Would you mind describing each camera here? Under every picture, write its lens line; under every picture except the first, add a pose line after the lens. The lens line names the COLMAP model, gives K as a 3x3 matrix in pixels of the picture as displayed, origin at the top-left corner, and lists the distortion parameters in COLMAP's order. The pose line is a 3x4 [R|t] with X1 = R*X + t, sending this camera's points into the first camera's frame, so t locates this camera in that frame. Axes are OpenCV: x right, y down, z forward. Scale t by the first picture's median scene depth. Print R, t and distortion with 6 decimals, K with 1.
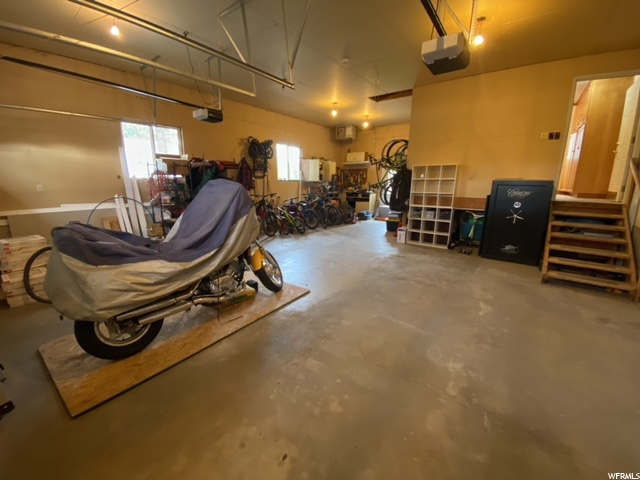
lens RADIAL K [[258.8, 0, 318.4], [0, 258.8, 237.3], [0, 0, 1]] dist [0.026438, -0.023072]
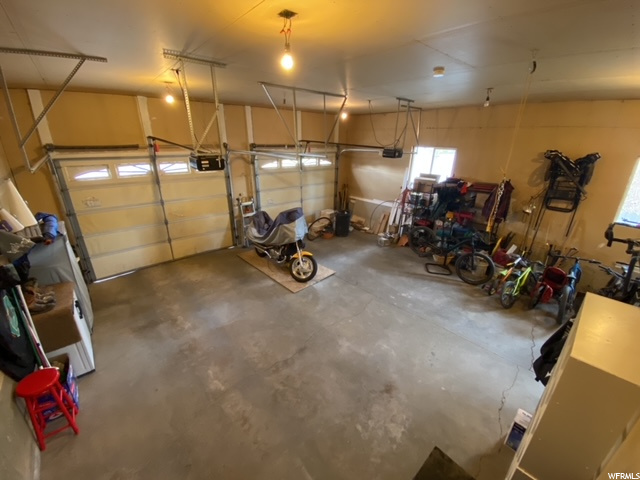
lens RADIAL K [[258.8, 0, 318.4], [0, 258.8, 237.3], [0, 0, 1]] dist [0.026438, -0.023072]
pose [[-0.185812, 0.333984, -0.924082, 1.025461], [-0.224980, 0.901015, 0.370886, -0.559449], [0.956482, 0.276815, -0.092280, 1.030497]]
